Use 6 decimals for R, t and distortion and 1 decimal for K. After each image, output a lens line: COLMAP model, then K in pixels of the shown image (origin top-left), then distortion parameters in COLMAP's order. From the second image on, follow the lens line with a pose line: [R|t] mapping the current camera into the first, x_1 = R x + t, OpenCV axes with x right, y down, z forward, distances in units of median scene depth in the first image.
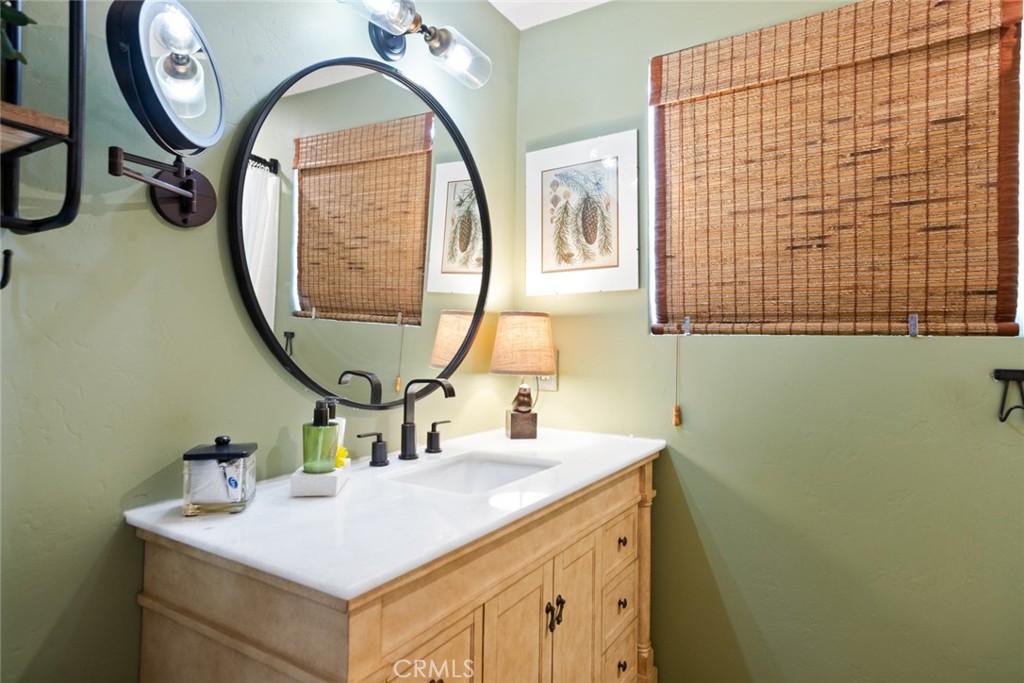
lens RADIAL K [[561.4, 0, 511.0], [0, 561.4, 334.5], [0, 0, 1]] dist [-0.014324, 0.028650]
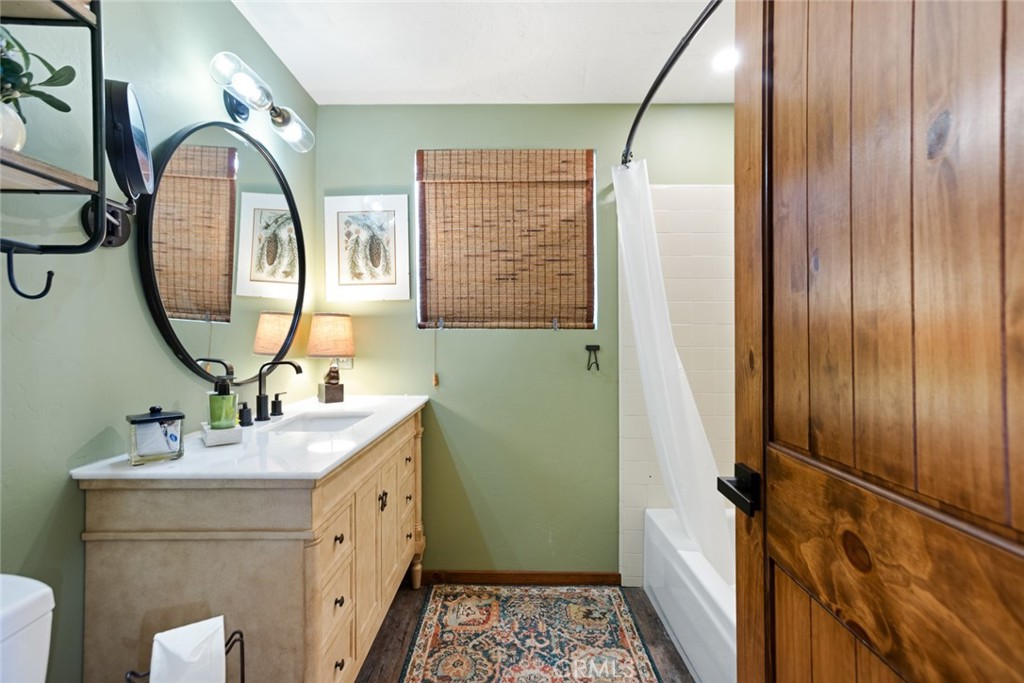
lens RADIAL K [[472.3, 0, 509.5], [0, 472.3, 335.5], [0, 0, 1]] dist [-0.055600, 0.030296]
pose [[0.845751, -0.010998, 0.533465, -0.248018], [0.001839, 0.999842, 0.017697, -0.004708], [-0.533575, -0.013987, 0.845637, -0.255646]]
